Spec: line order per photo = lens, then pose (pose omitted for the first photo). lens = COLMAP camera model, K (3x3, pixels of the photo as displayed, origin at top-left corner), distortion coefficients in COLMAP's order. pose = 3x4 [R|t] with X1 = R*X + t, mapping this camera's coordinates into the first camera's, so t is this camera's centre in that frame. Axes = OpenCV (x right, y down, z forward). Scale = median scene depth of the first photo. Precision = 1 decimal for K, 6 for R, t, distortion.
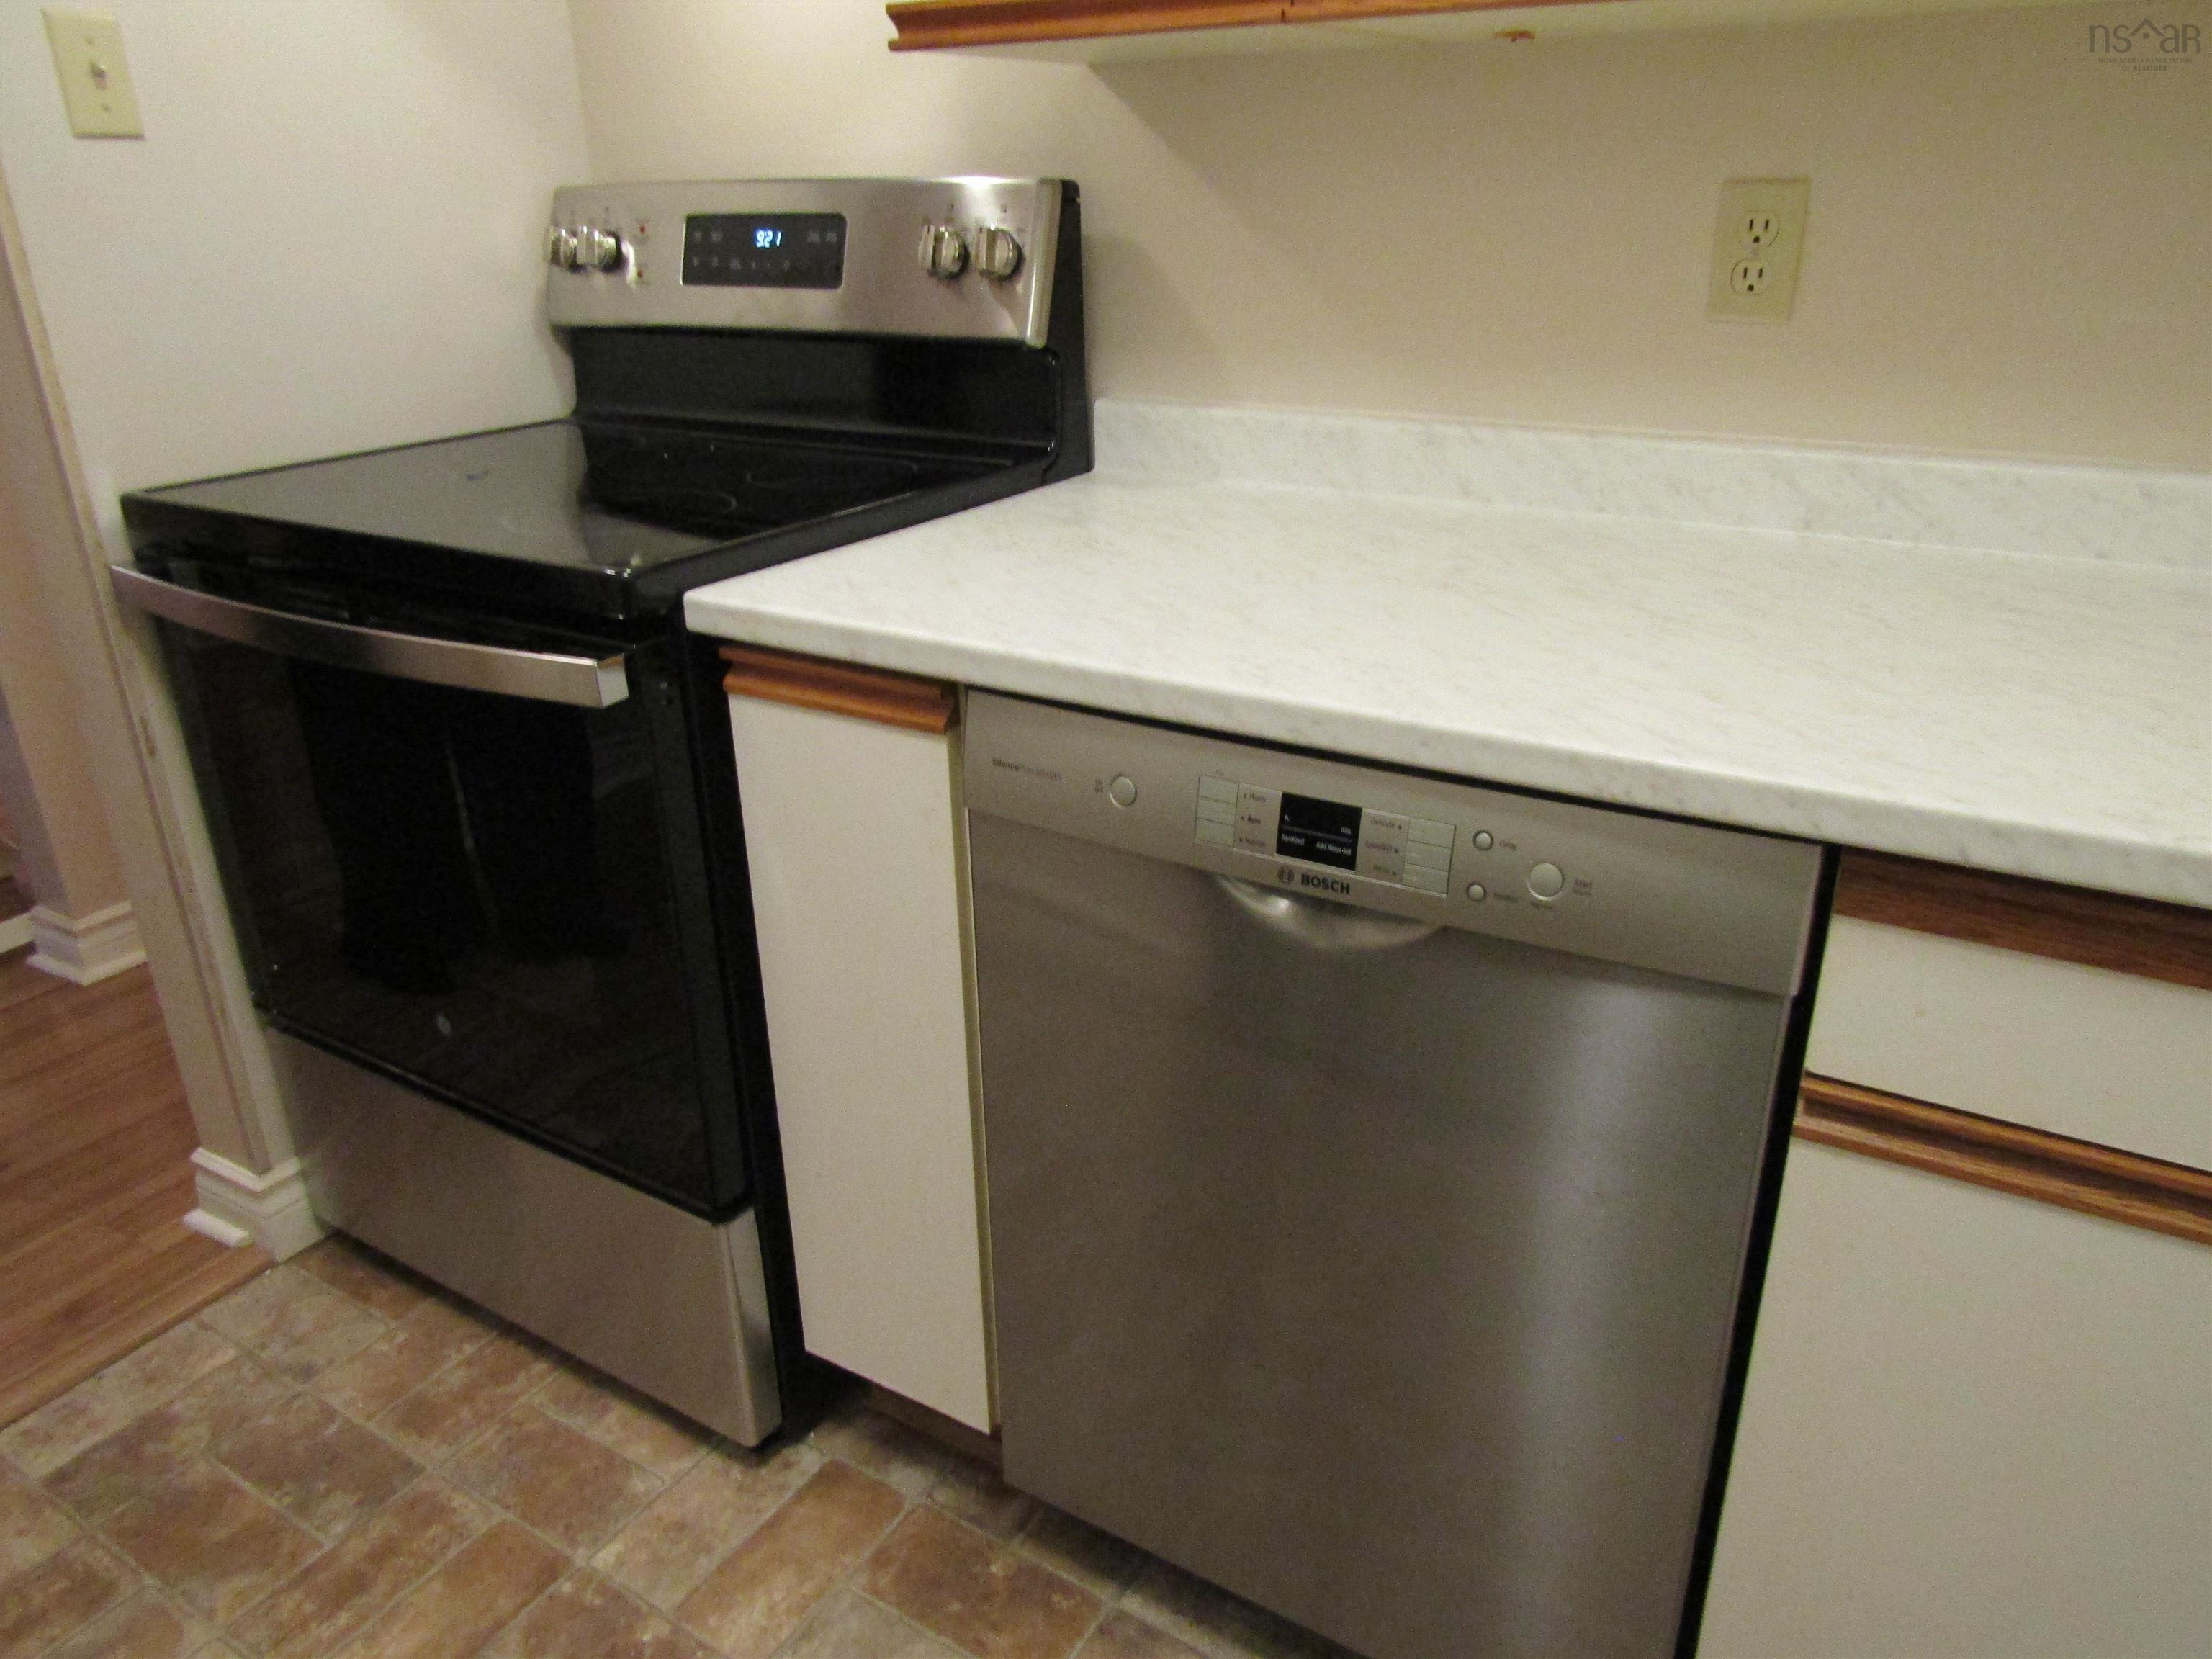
lens RADIAL K [[1597.4, 0, 1112.2], [0, 1597.4, 821.0], [0, 0, 1]] dist [0.016805, -0.005948]
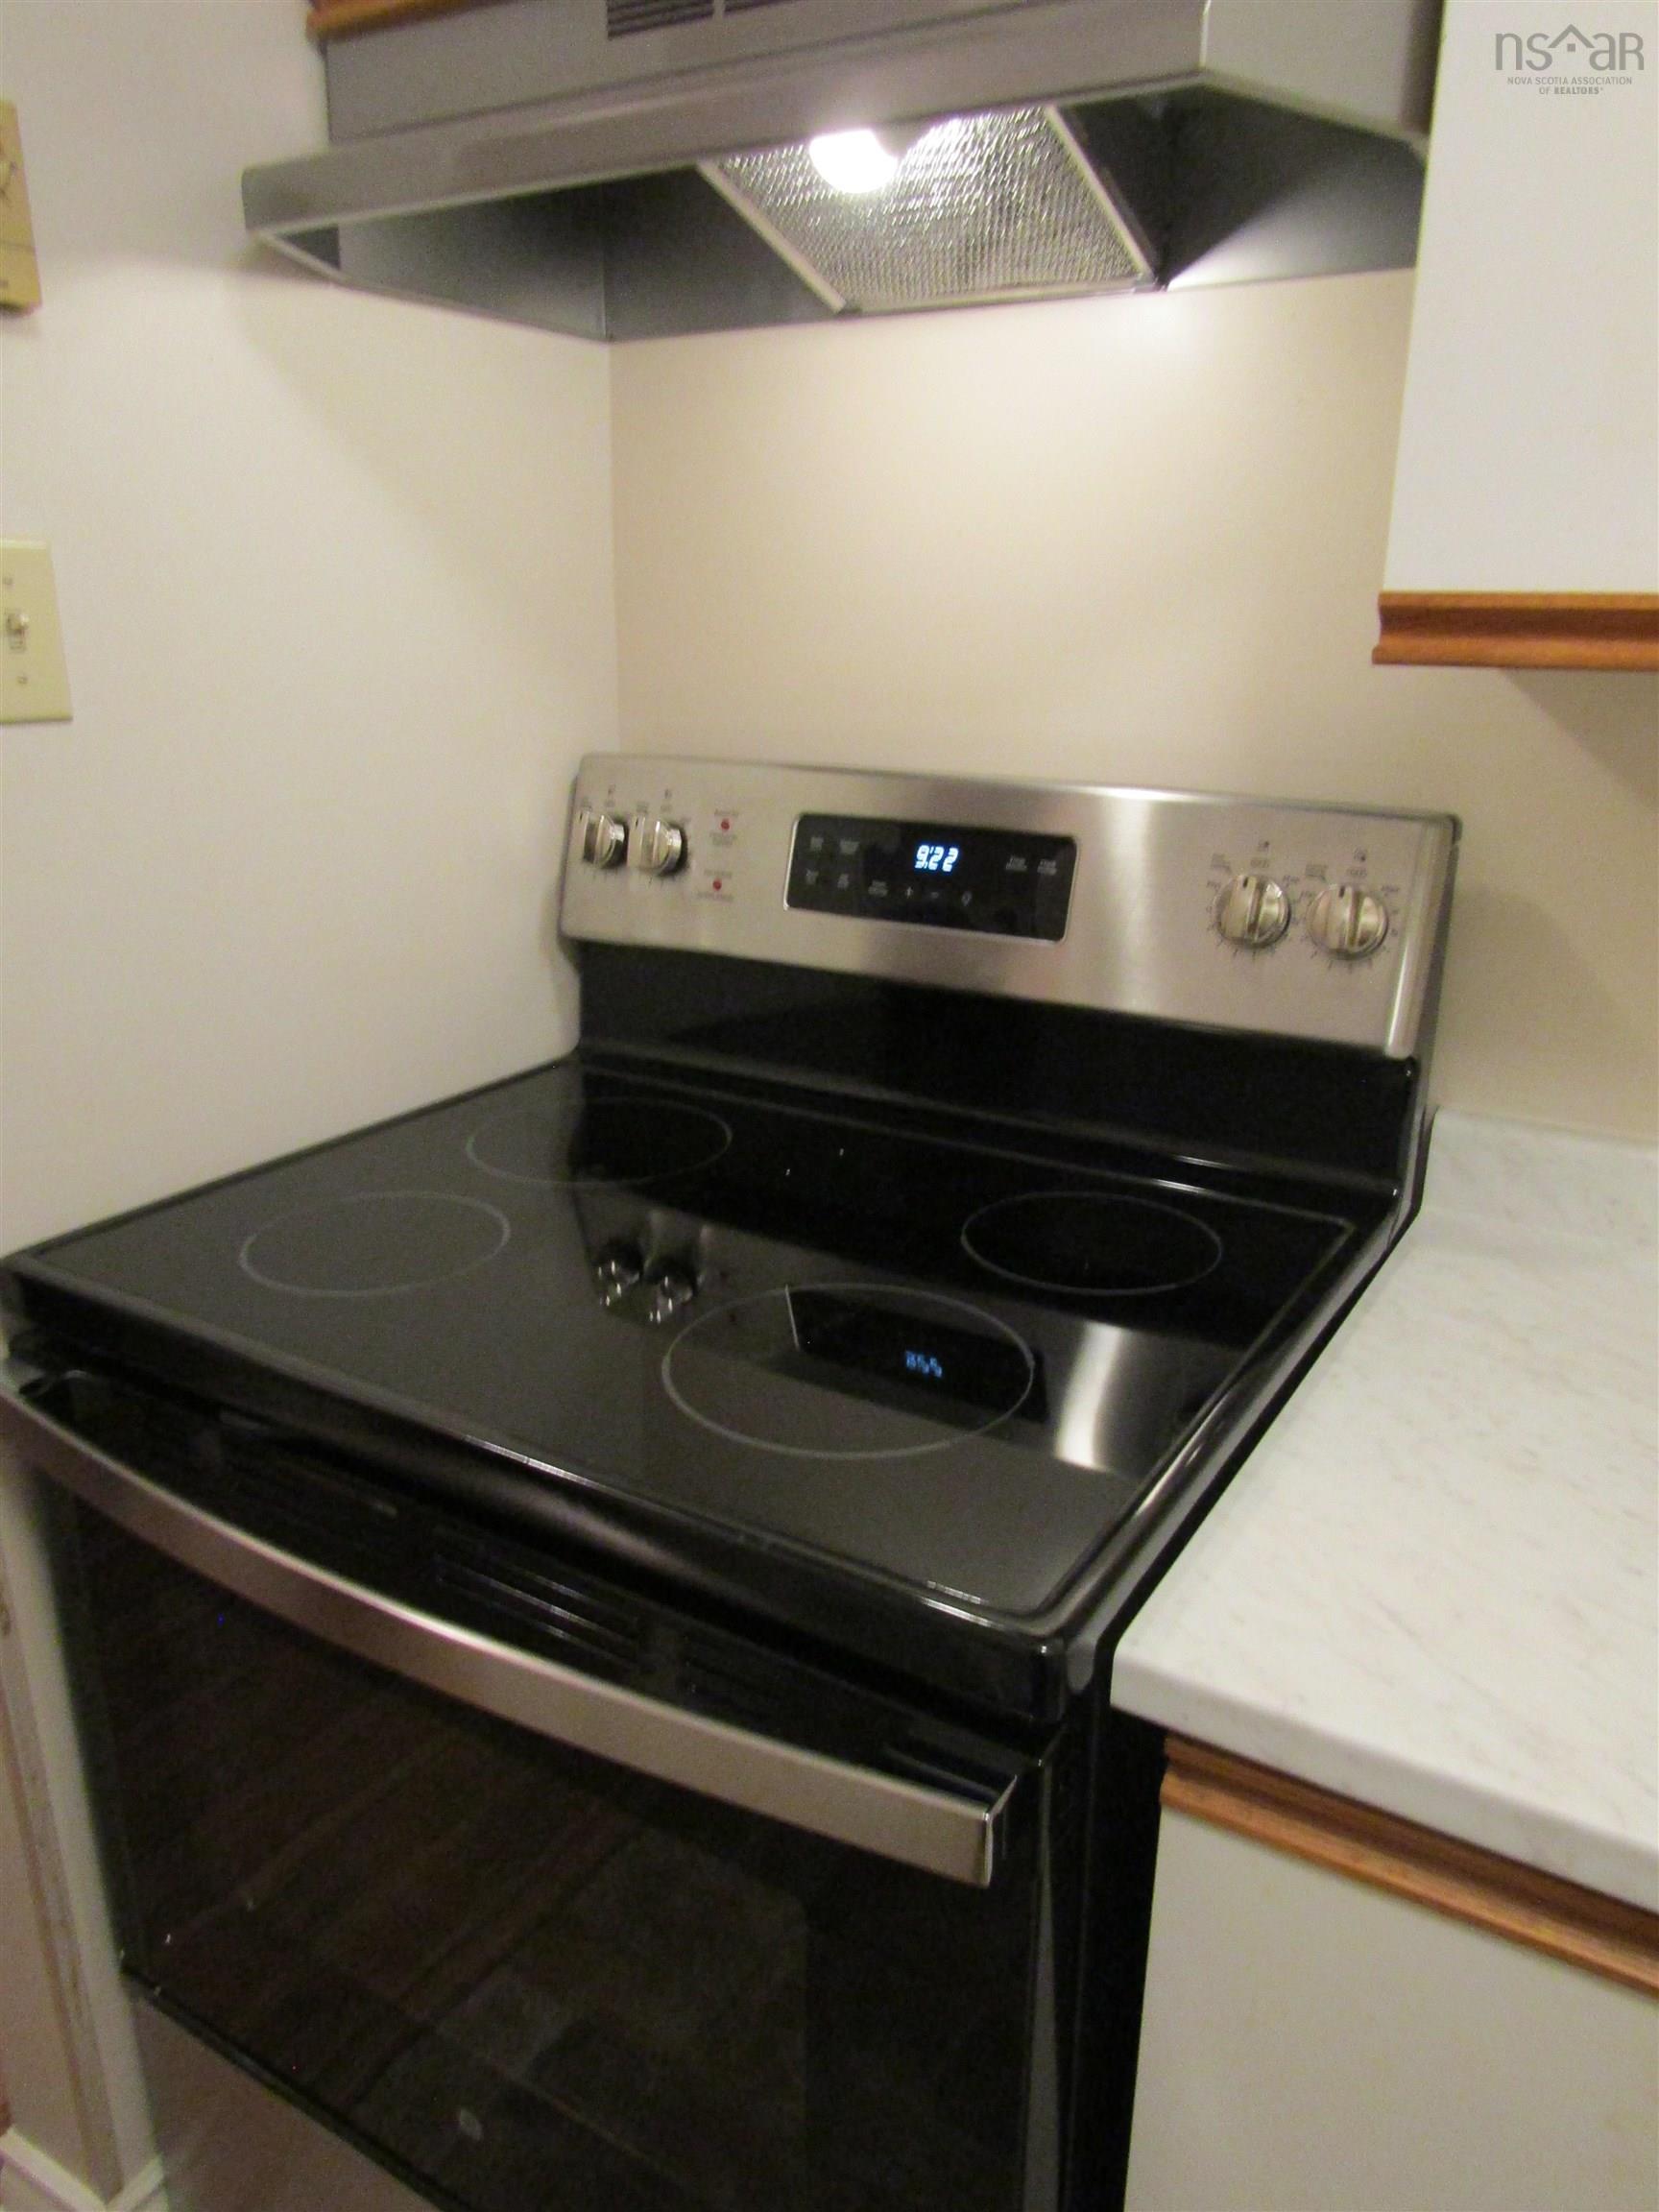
lens RADIAL K [[1559.6, 0, 829.5], [0, 1559.6, 1106.0], [0, 0, 1]] dist [0.005134, -0.005482]
pose [[0.999299, 0.023976, 0.028761, -0.304904], [-0.021895, 0.997263, -0.070618, -0.227316], [-0.030375, 0.069939, 0.997089, 0.365234]]
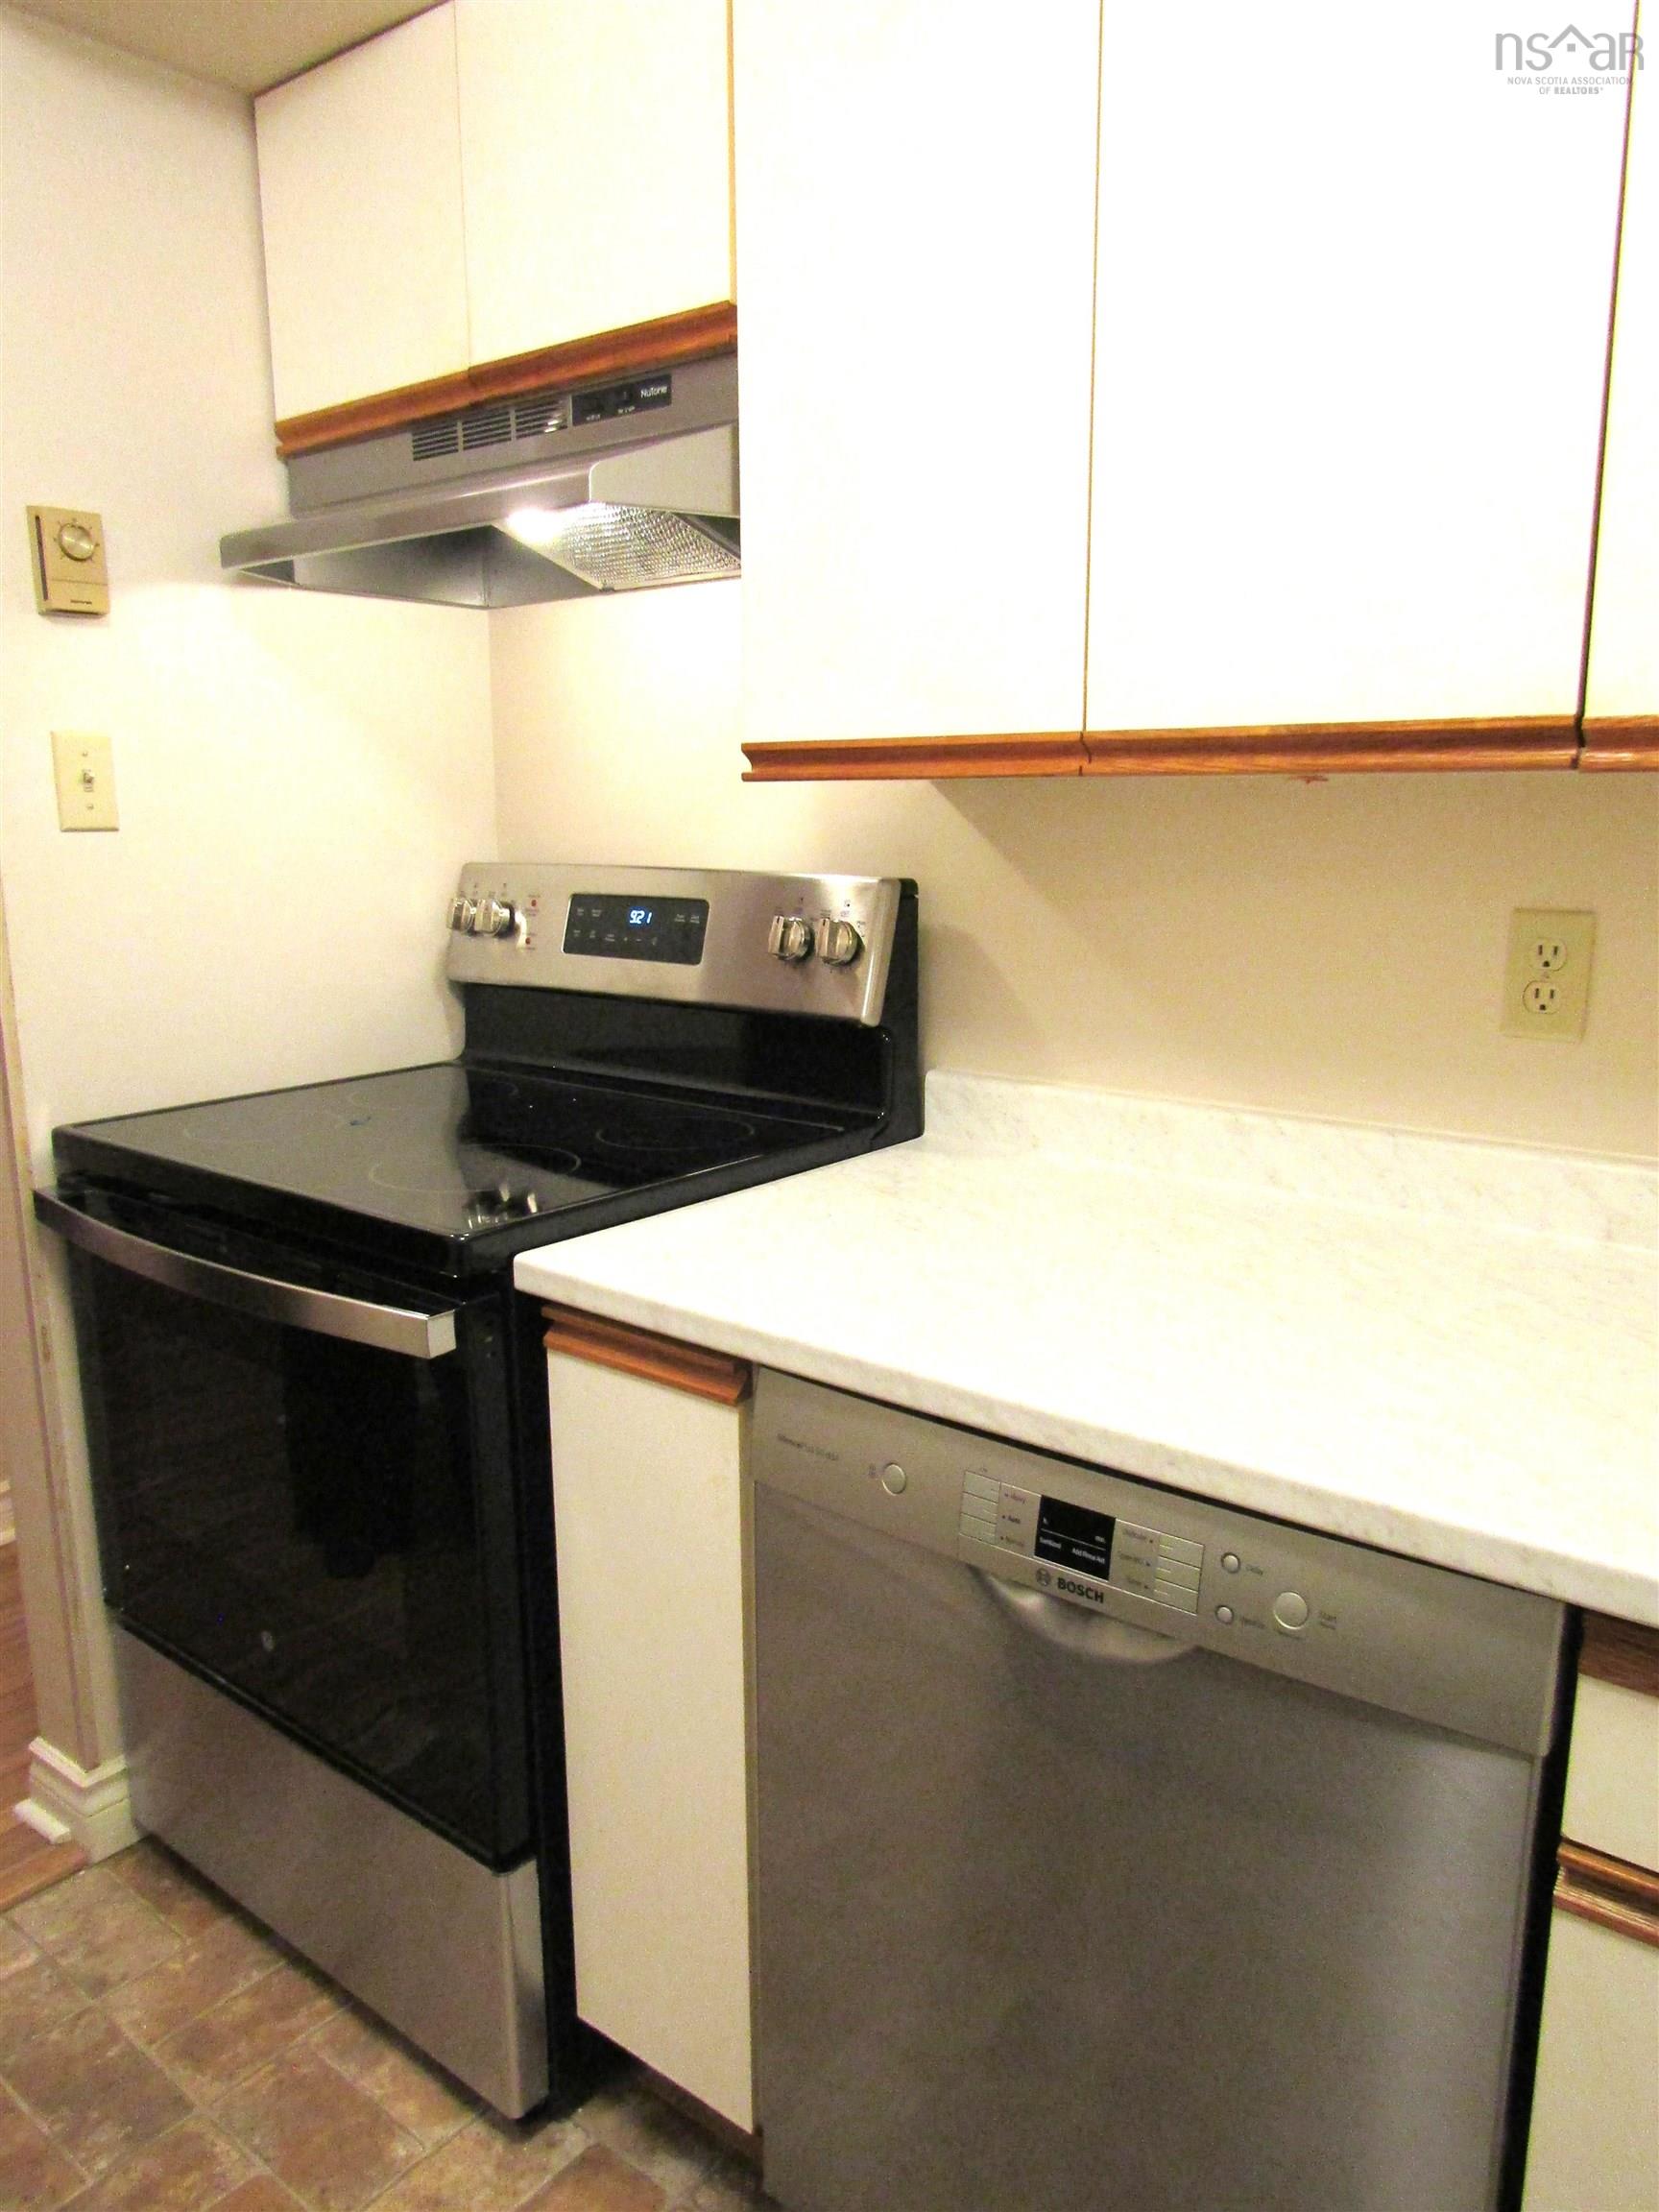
lens RADIAL K [[1597.4, 0, 832.3], [0, 1597.4, 1113.5], [0, 0, 1]] dist [0.016805, -0.005948]
pose [[0.992866, 0.038997, -0.112677, 0.051119], [-0.059163, 0.981592, -0.181597, -0.041327], [0.103522, 0.186968, 0.976896, -0.043613]]
